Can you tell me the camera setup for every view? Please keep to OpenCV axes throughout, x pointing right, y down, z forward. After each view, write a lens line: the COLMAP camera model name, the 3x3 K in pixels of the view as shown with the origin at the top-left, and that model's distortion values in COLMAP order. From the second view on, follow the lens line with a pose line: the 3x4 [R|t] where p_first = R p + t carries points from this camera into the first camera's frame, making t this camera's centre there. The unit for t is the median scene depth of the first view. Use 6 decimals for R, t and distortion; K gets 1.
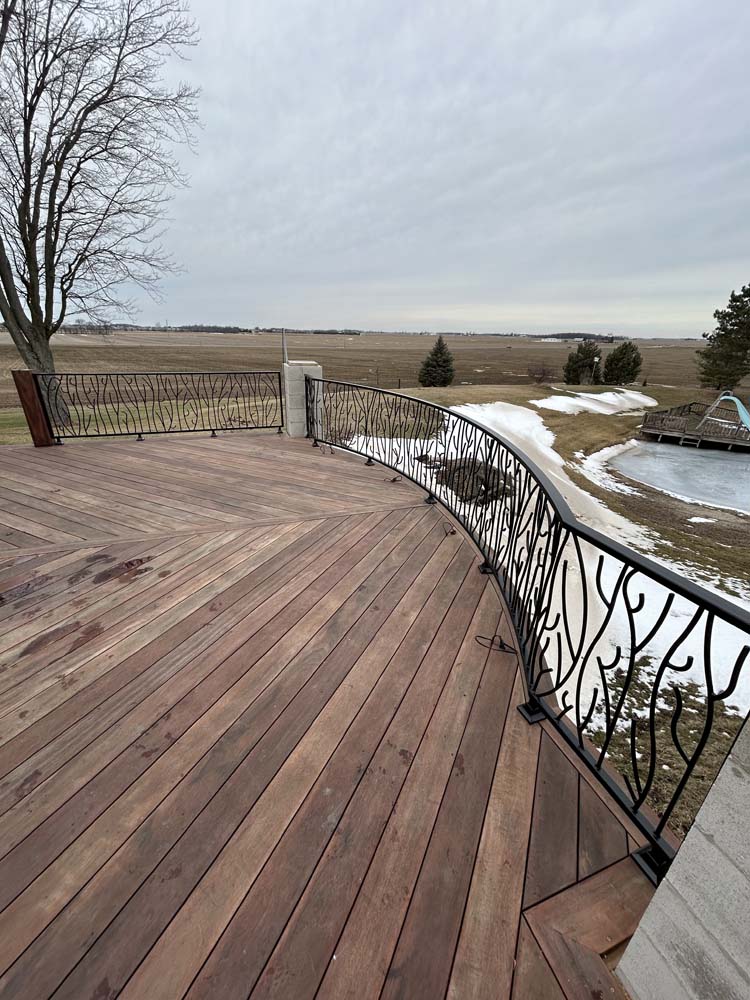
lens RADIAL K [[400.5, 0, 375.0], [0, 400.5, 500.0], [0, 0, 1]] dist [0.003120, -0.002679]
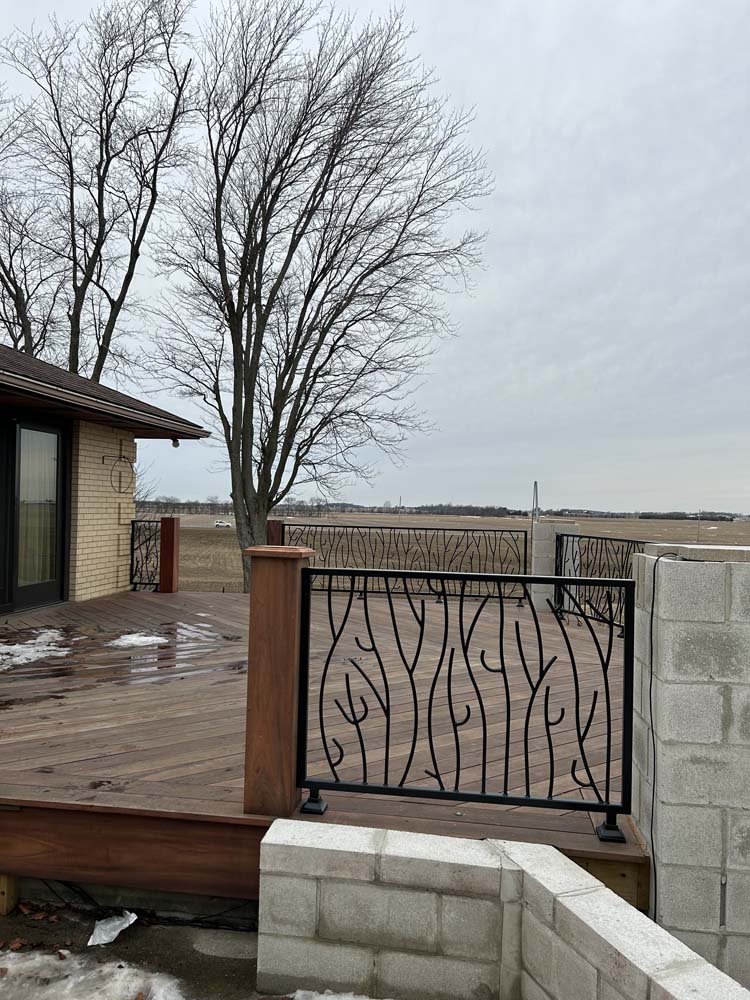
lens RADIAL K [[745.6, 0, 375.0], [0, 745.6, 500.0], [0, 0, 1]] dist [0.108784, -0.146094]
pose [[0.888290, -0.006870, -0.459232, 0.078021], [-0.179933, 0.914756, -0.361726, 0.095680], [0.422570, 0.403949, 0.811332, -0.161541]]
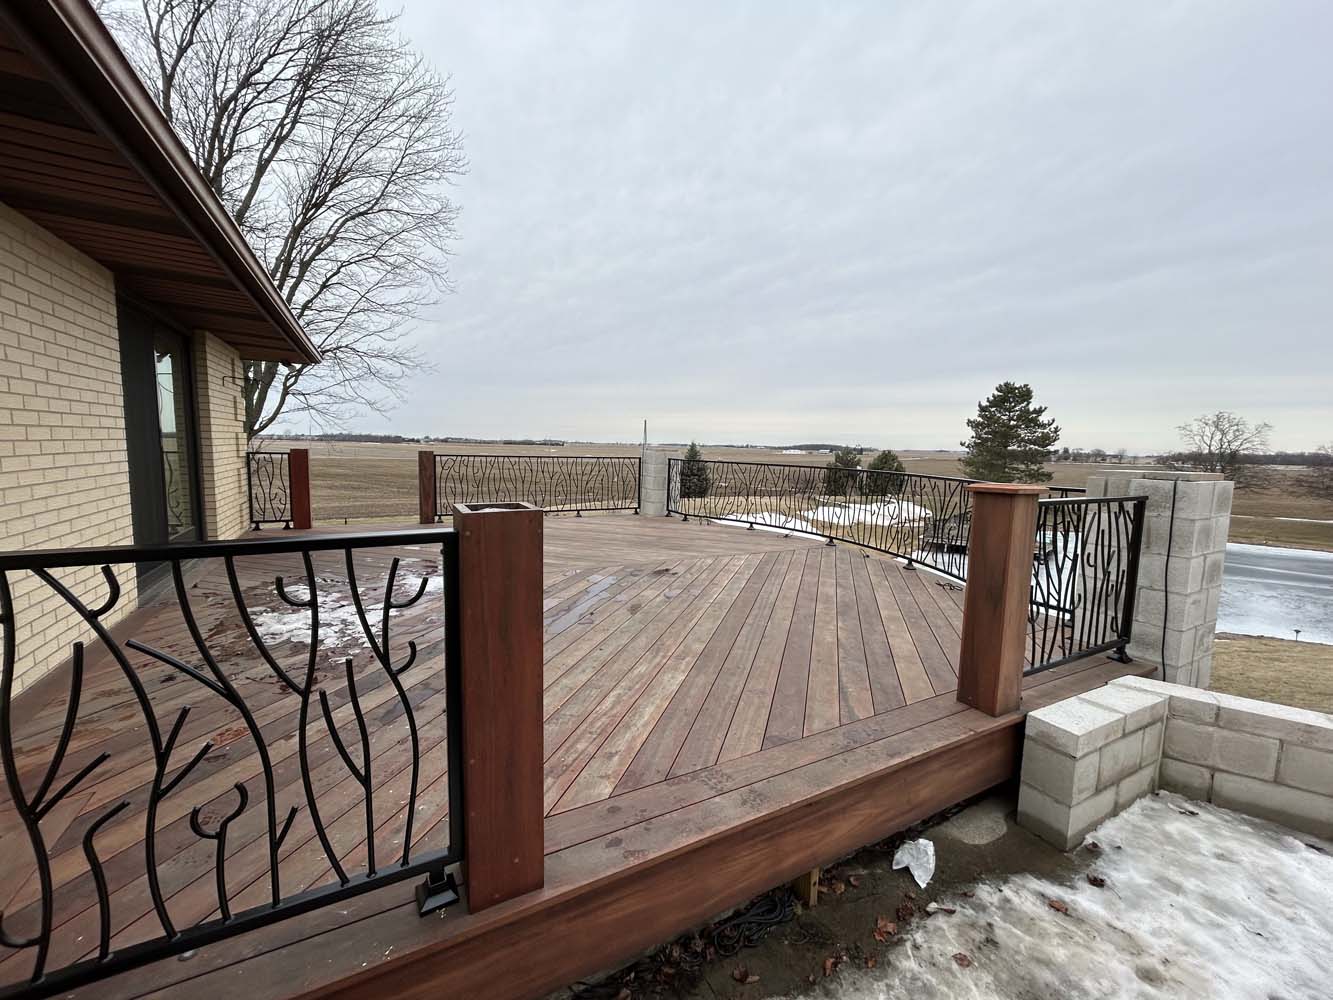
lens RADIAL K [[533.8, 0, 666.5], [0, 533.8, 500.0], [0, 0, 1]] dist [0.003120, -0.002679]
pose [[0.987918, -0.012932, 0.154435, -0.164122], [0.056572, 0.957839, -0.281682, 0.082207], [-0.144281, 0.287016, 0.946998, -0.138407]]
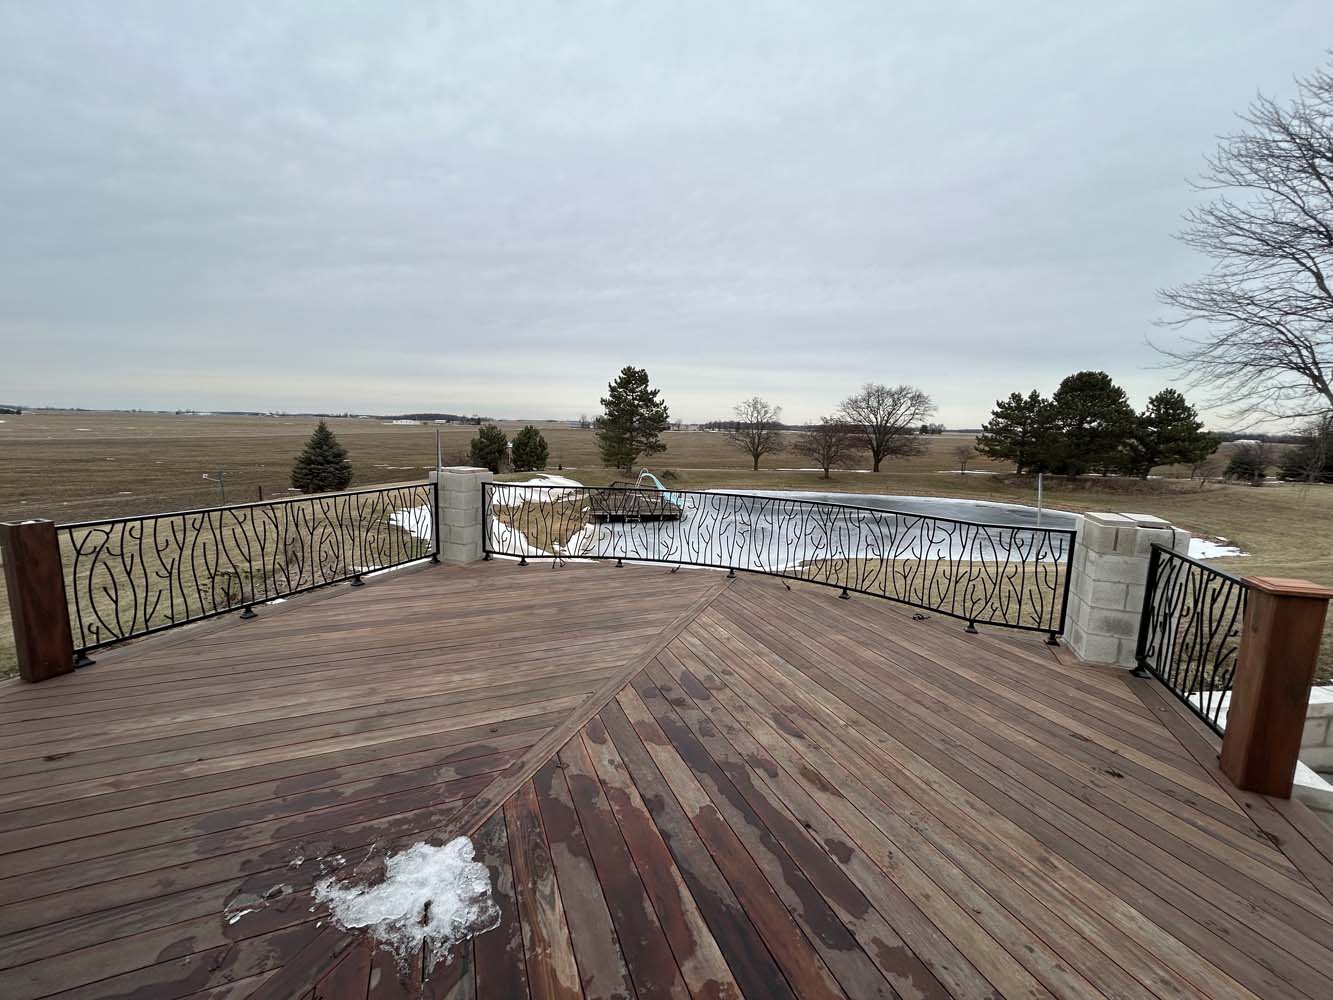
lens RADIAL K [[533.8, 0, 666.5], [0, 533.8, 500.0], [0, 0, 1]] dist [0.003120, -0.002679]
pose [[0.667189, -0.110026, 0.736718, -0.292299], [0.278632, 0.954095, -0.109845, -0.023668], [-0.690813, 0.278561, 0.667219, 0.014858]]
